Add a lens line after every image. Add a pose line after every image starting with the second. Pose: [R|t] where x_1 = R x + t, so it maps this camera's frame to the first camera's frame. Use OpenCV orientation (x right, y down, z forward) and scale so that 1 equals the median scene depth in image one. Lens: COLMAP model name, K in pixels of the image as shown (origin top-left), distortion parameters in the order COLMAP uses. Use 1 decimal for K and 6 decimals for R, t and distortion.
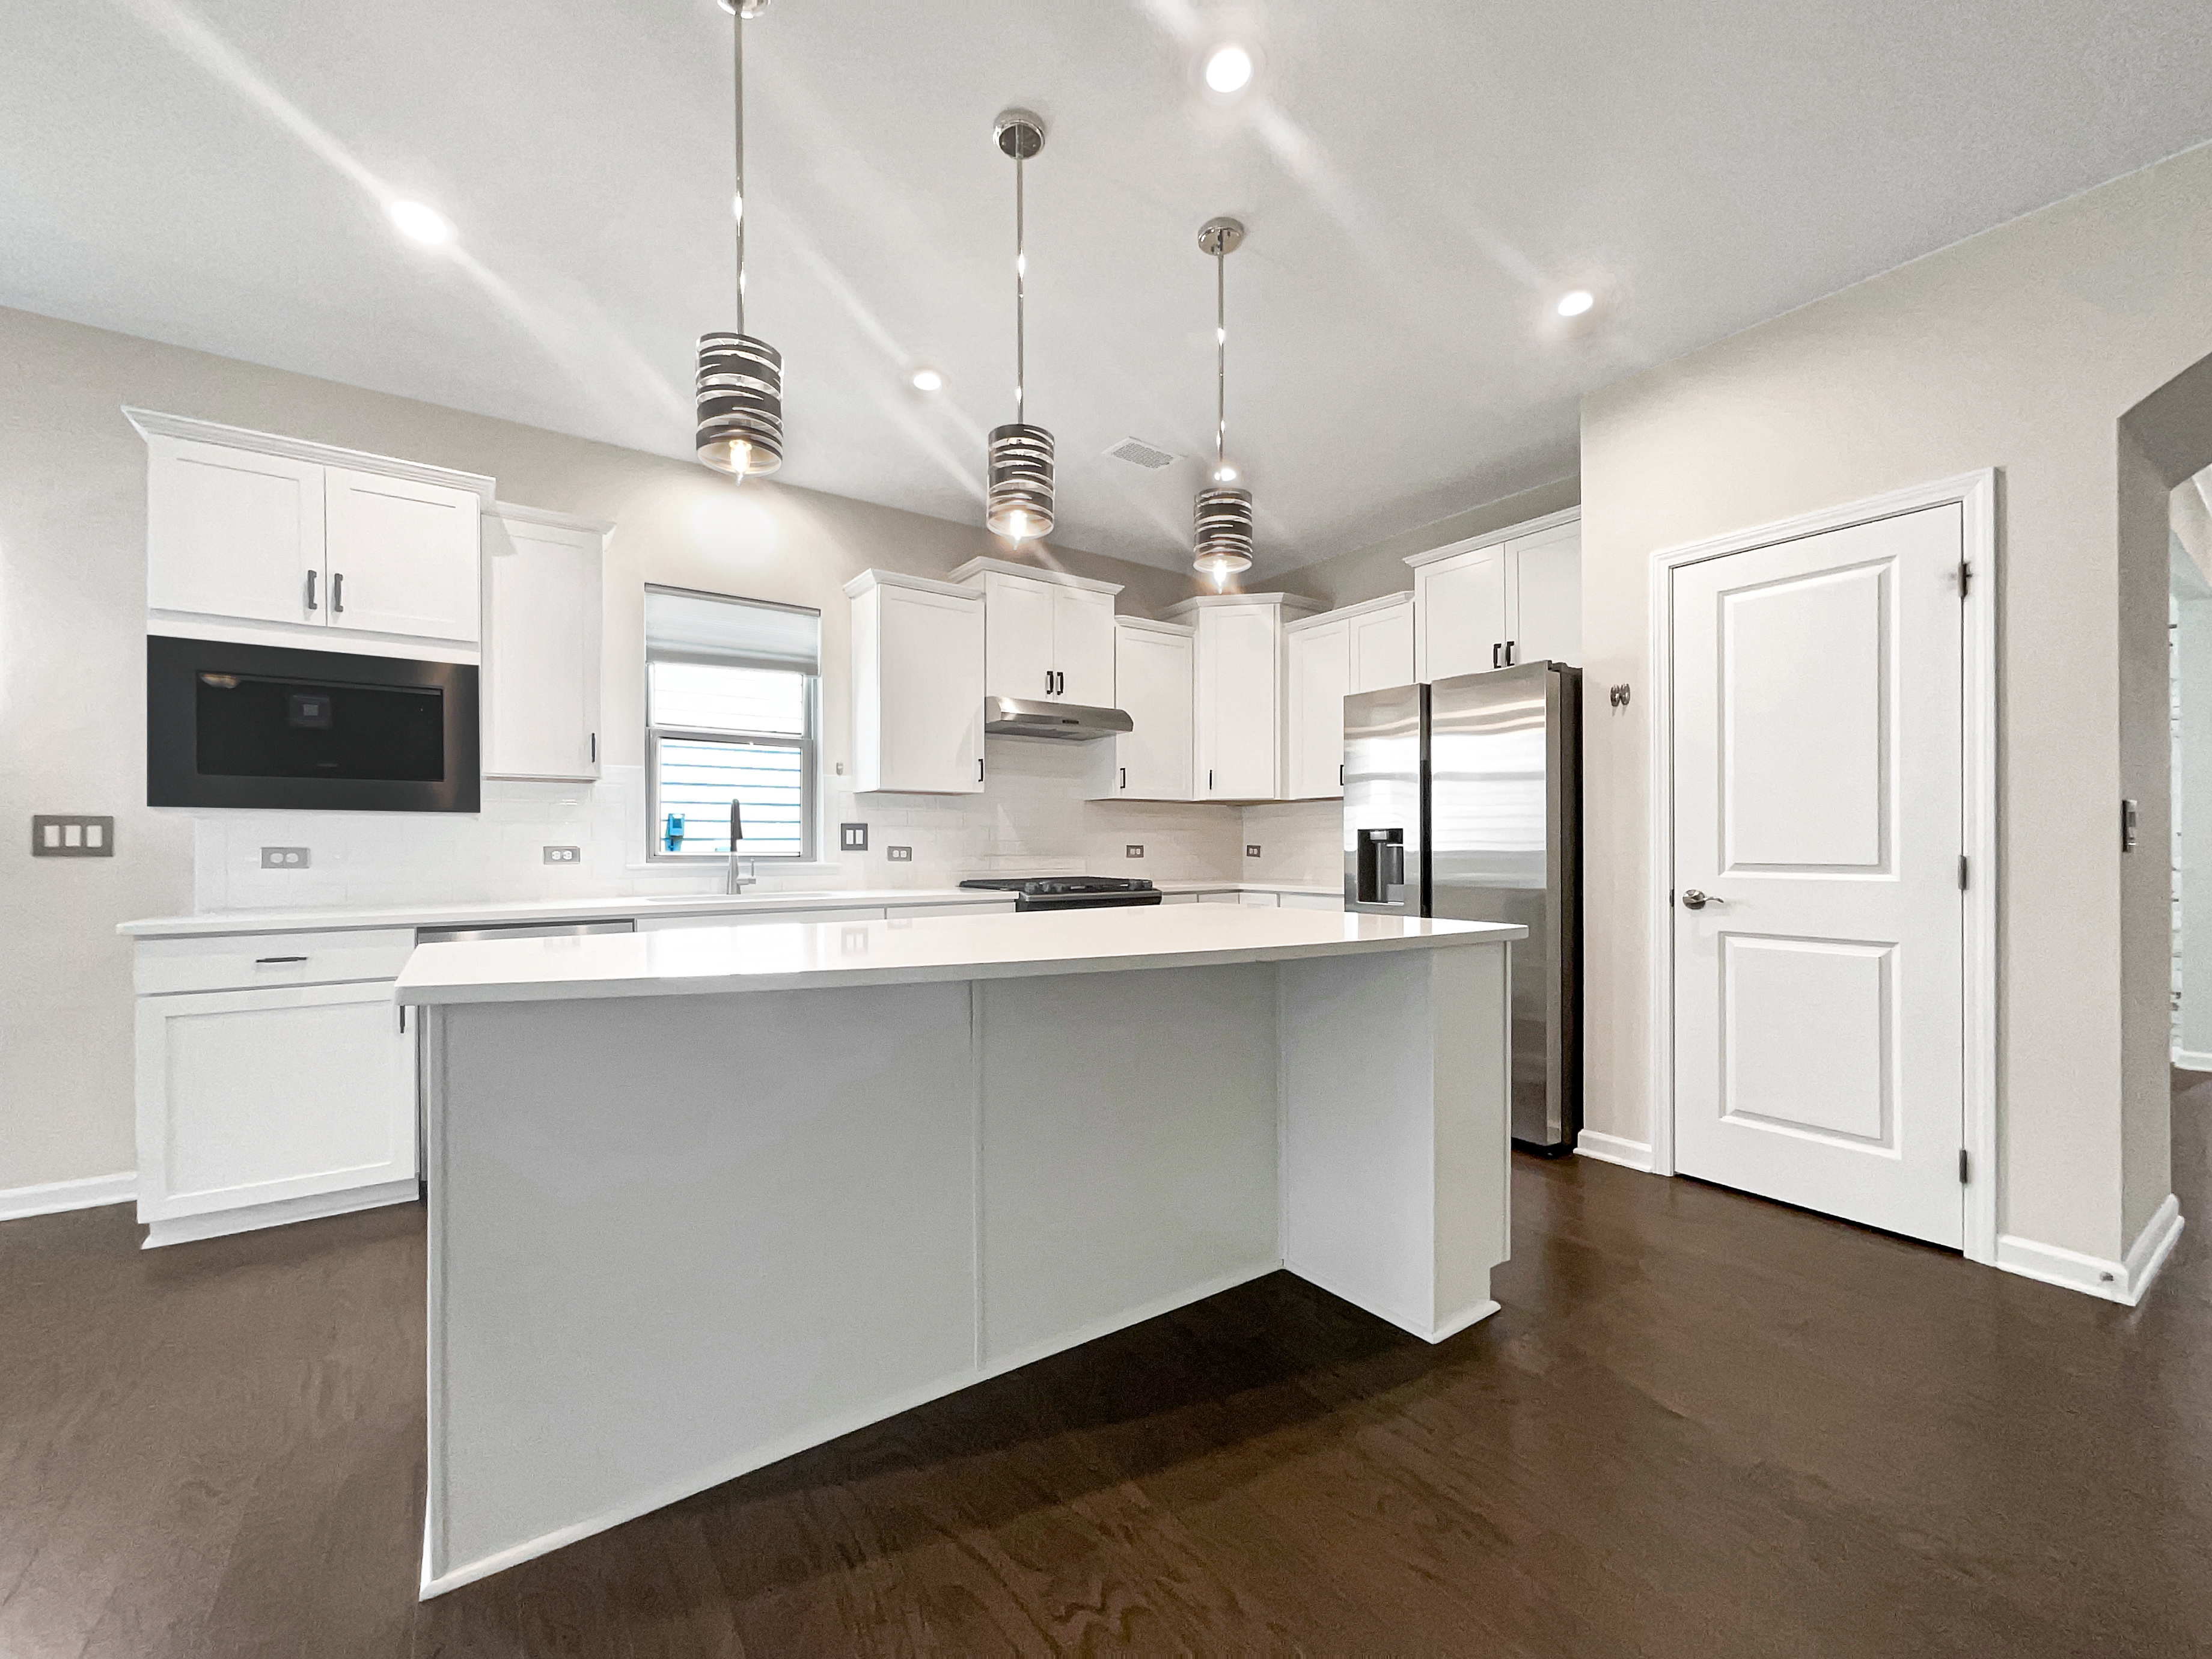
lens RADIAL K [[900.8, 0, 1105.8], [0, 900.8, 847.3], [0, 0, 1]] dist [0.011816, 0.000157]
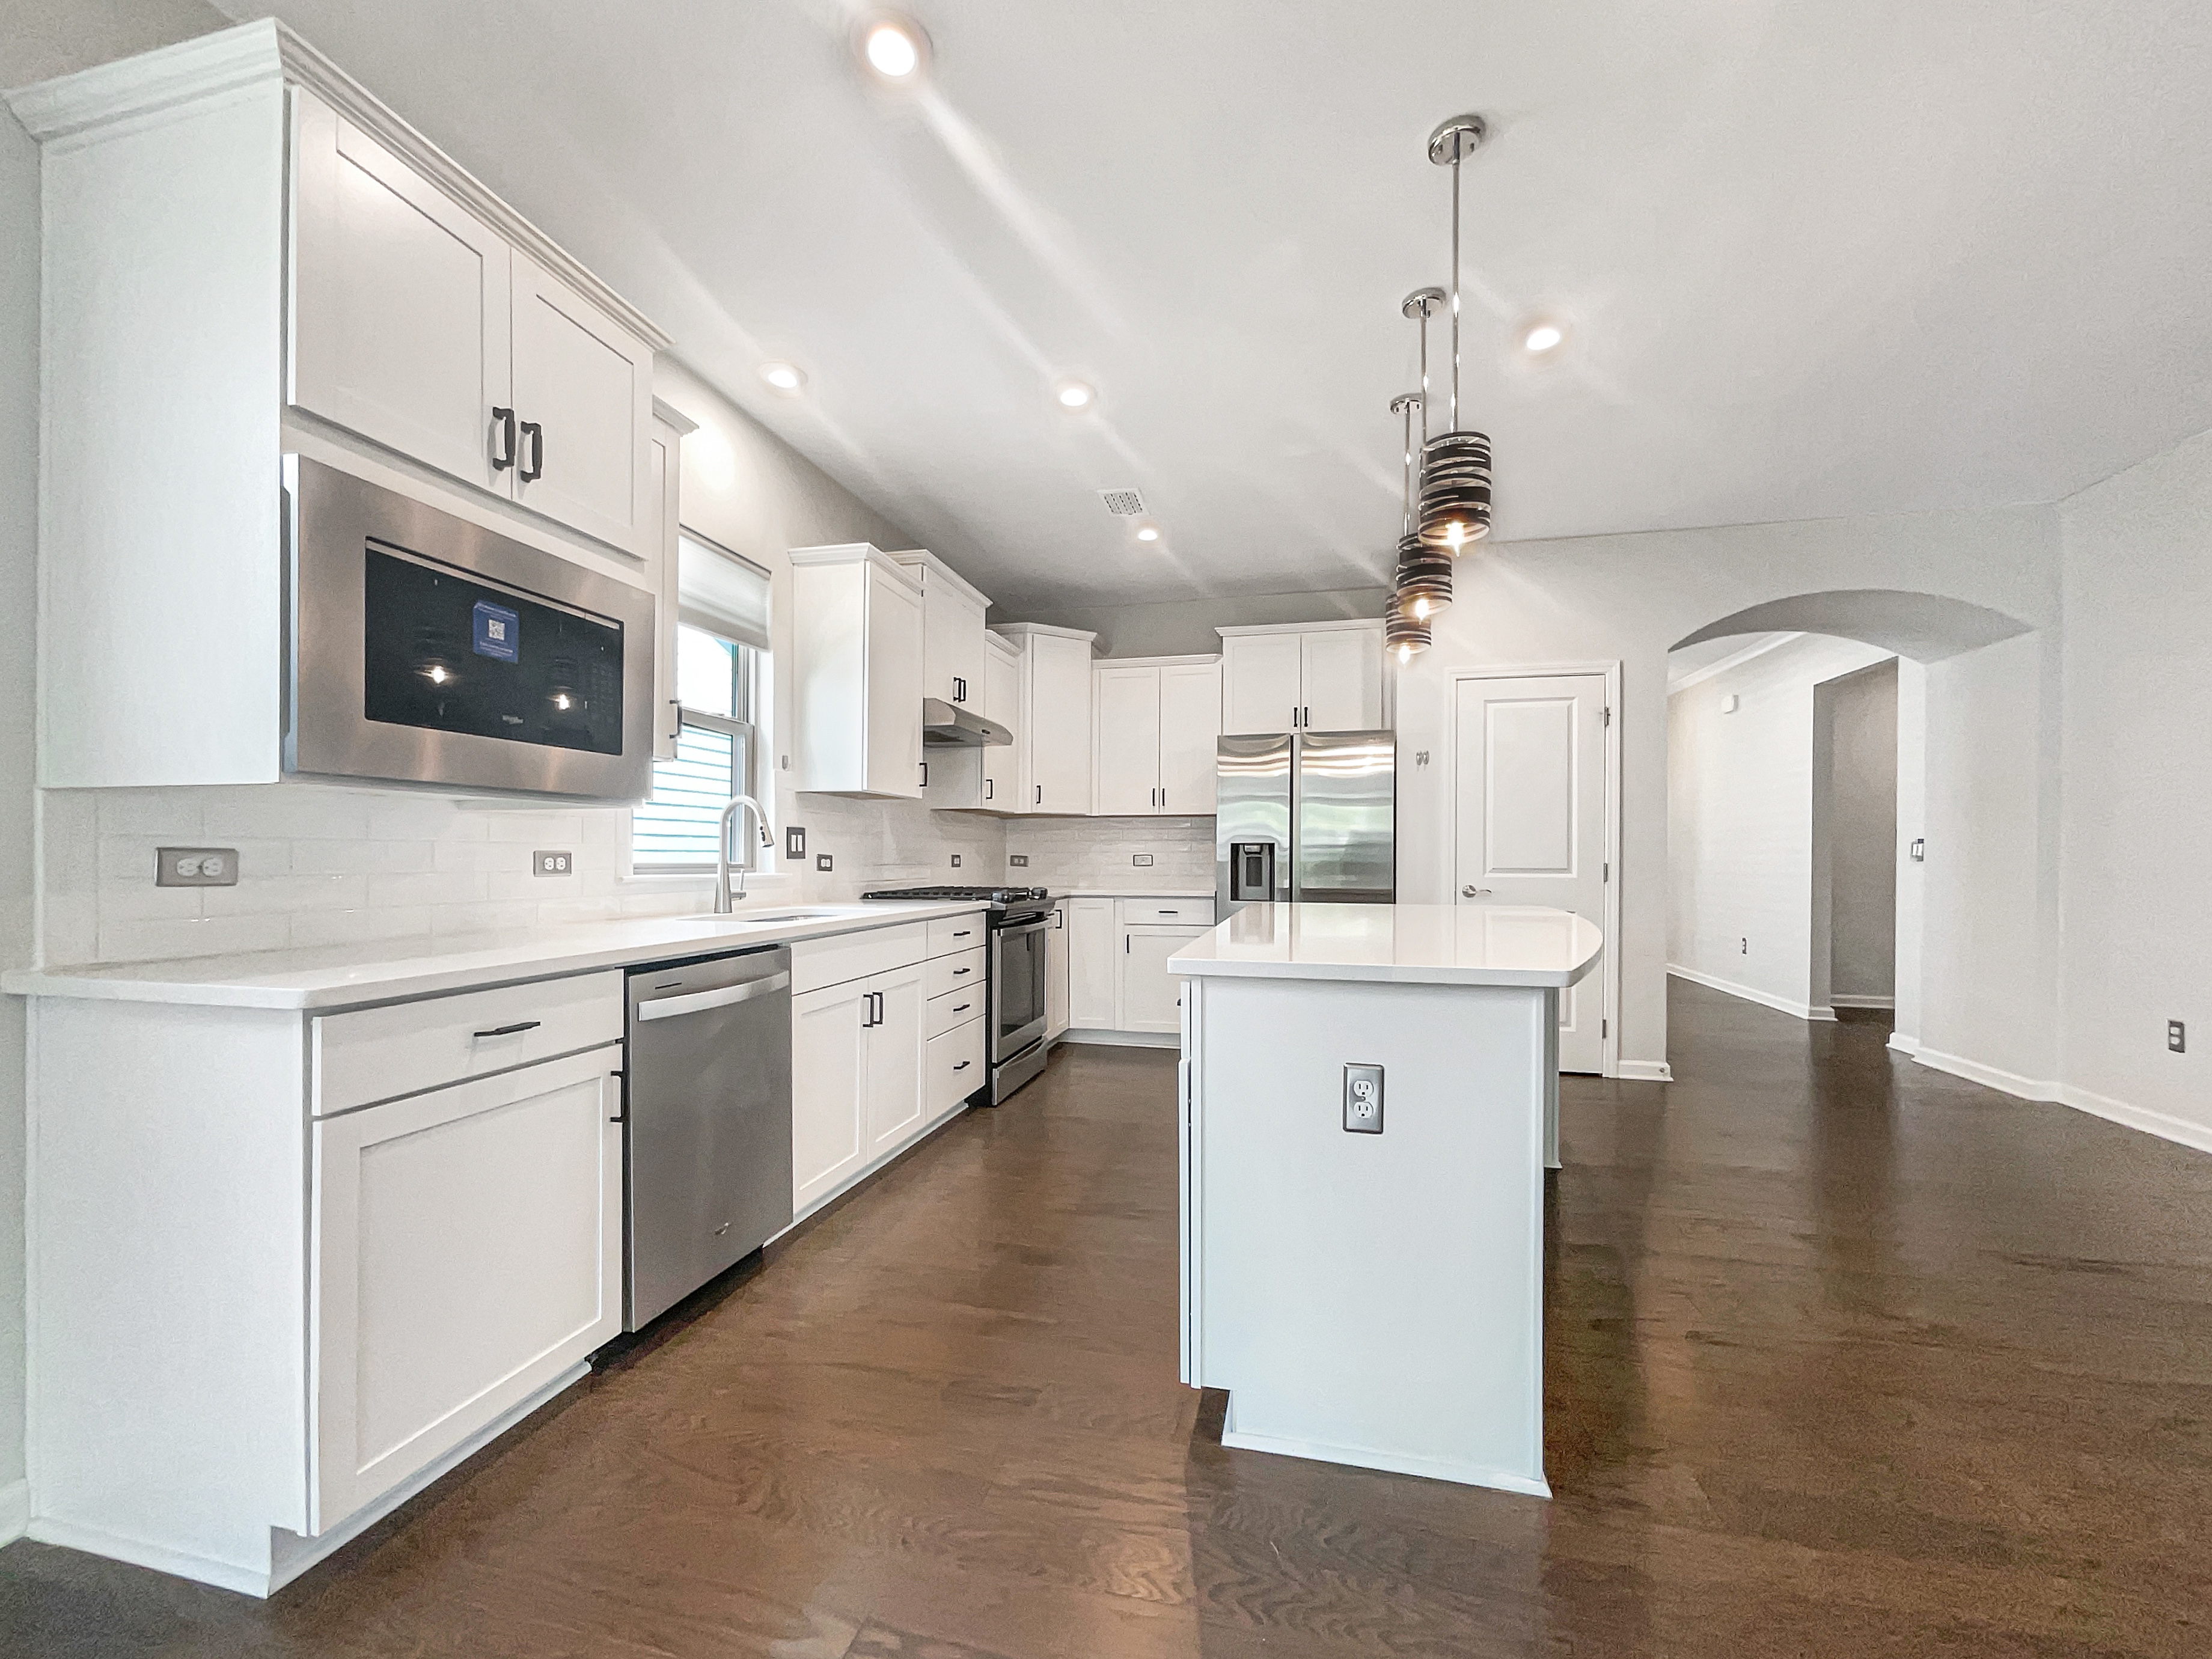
lens RADIAL K [[900.6, 0, 1100.4], [0, 900.6, 852.2], [0, 0, 1]] dist [-0.000939, 0.000095]
pose [[0.754985, 0.008399, 0.655688, -0.668516], [-0.002900, 0.999951, -0.009469, 0.004720], [-0.655736, 0.005248, 0.754972, 0.178012]]
